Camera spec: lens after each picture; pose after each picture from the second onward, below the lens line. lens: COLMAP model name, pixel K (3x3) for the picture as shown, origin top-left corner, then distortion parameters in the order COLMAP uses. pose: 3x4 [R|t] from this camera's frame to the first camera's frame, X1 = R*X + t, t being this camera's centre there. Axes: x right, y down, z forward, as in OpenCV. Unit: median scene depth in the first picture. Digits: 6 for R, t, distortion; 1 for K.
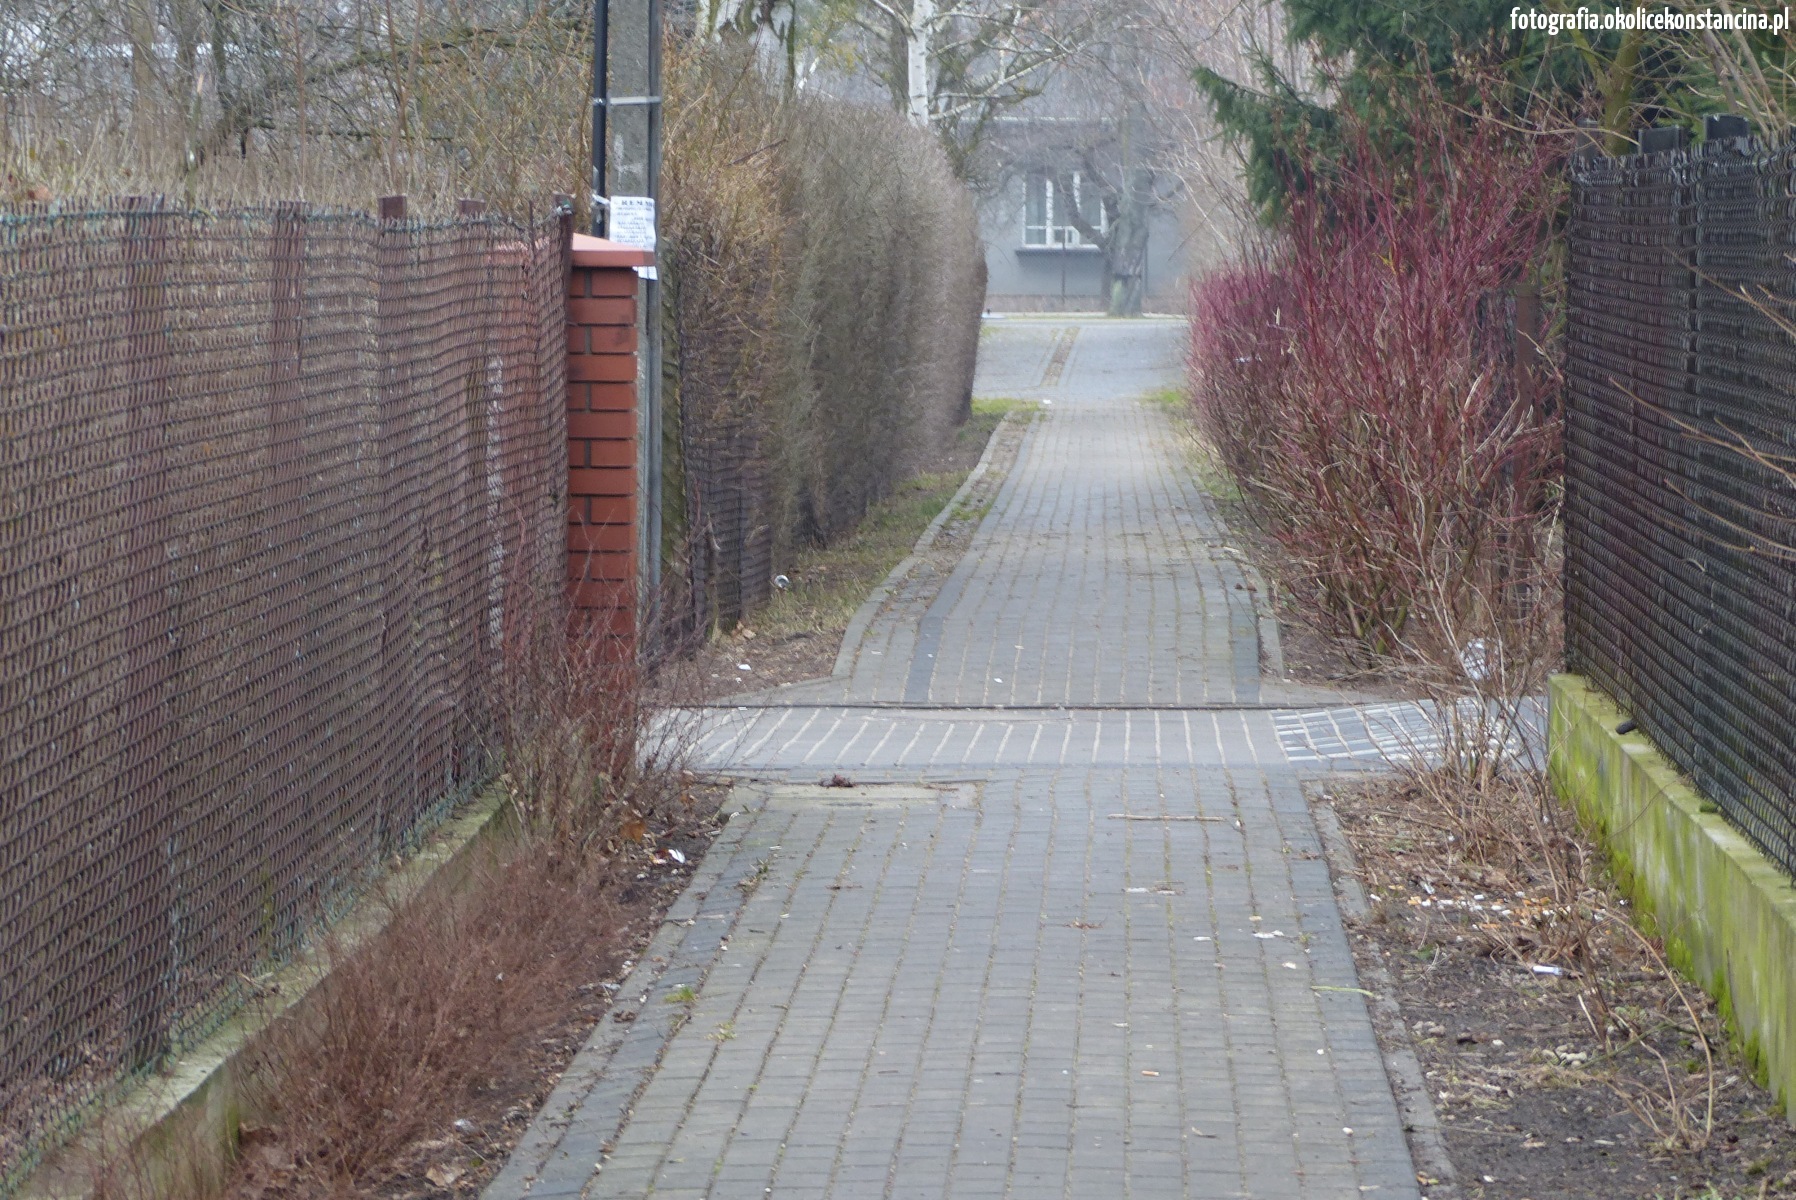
lens RADIAL K [[8738.0, 0, 897.7], [0, 8738.0, 599.7], [0, 0, 1]] dist [-0.360908, 0.000000]
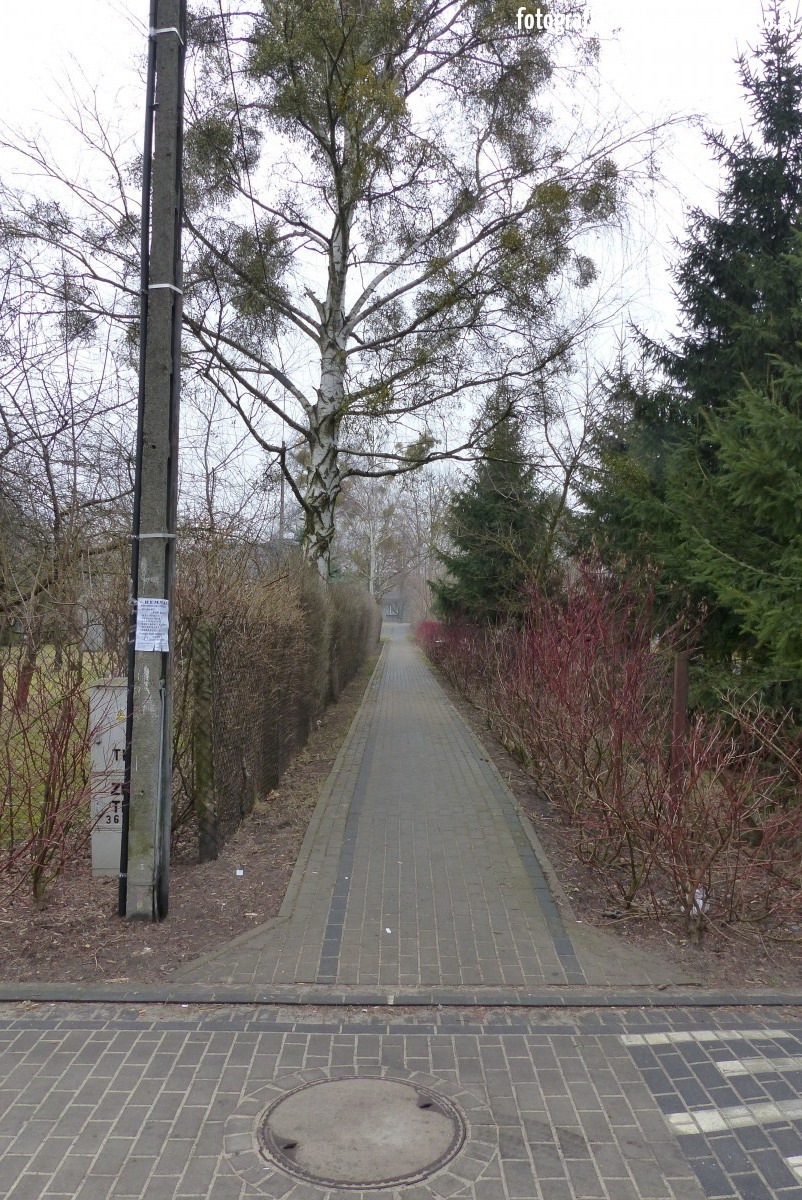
lens RADIAL K [[939.0, 0, 401.6], [0, 939.0, 602.0], [0, 0, 1]] dist [0.010698, 0.001730]
pose [[0.999496, 0.008655, 0.030555, 0.002972], [-0.007038, 0.998590, -0.052619, -0.013209], [-0.030967, 0.052377, 0.998147, 0.296636]]
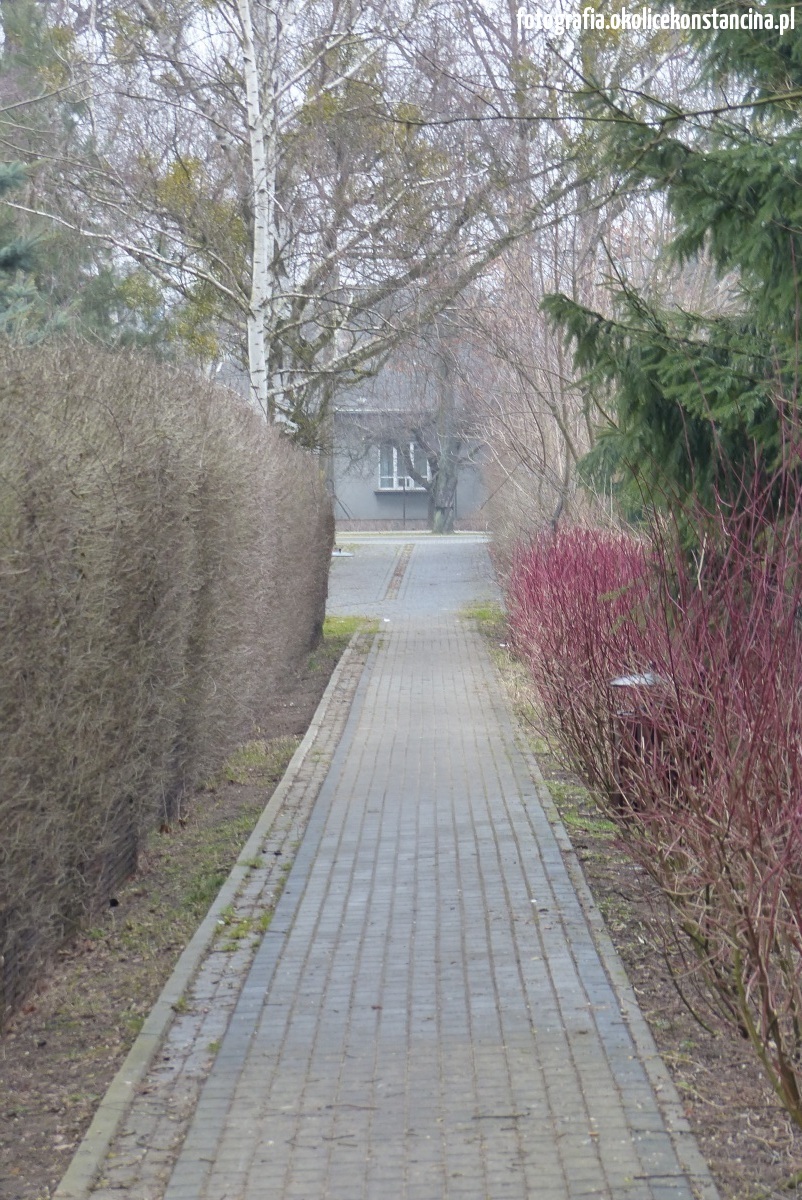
lens RADIAL K [[4283.5, 0, 401.1], [0, 4283.5, 600.1], [0, 0, 1]] dist [-0.139782, 0.000000]
pose [[0.999735, -0.015805, 0.016720, 0.008894], [0.016018, 0.999792, -0.012647, -0.018031], [-0.016517, 0.012912, 0.999780, 0.380485]]
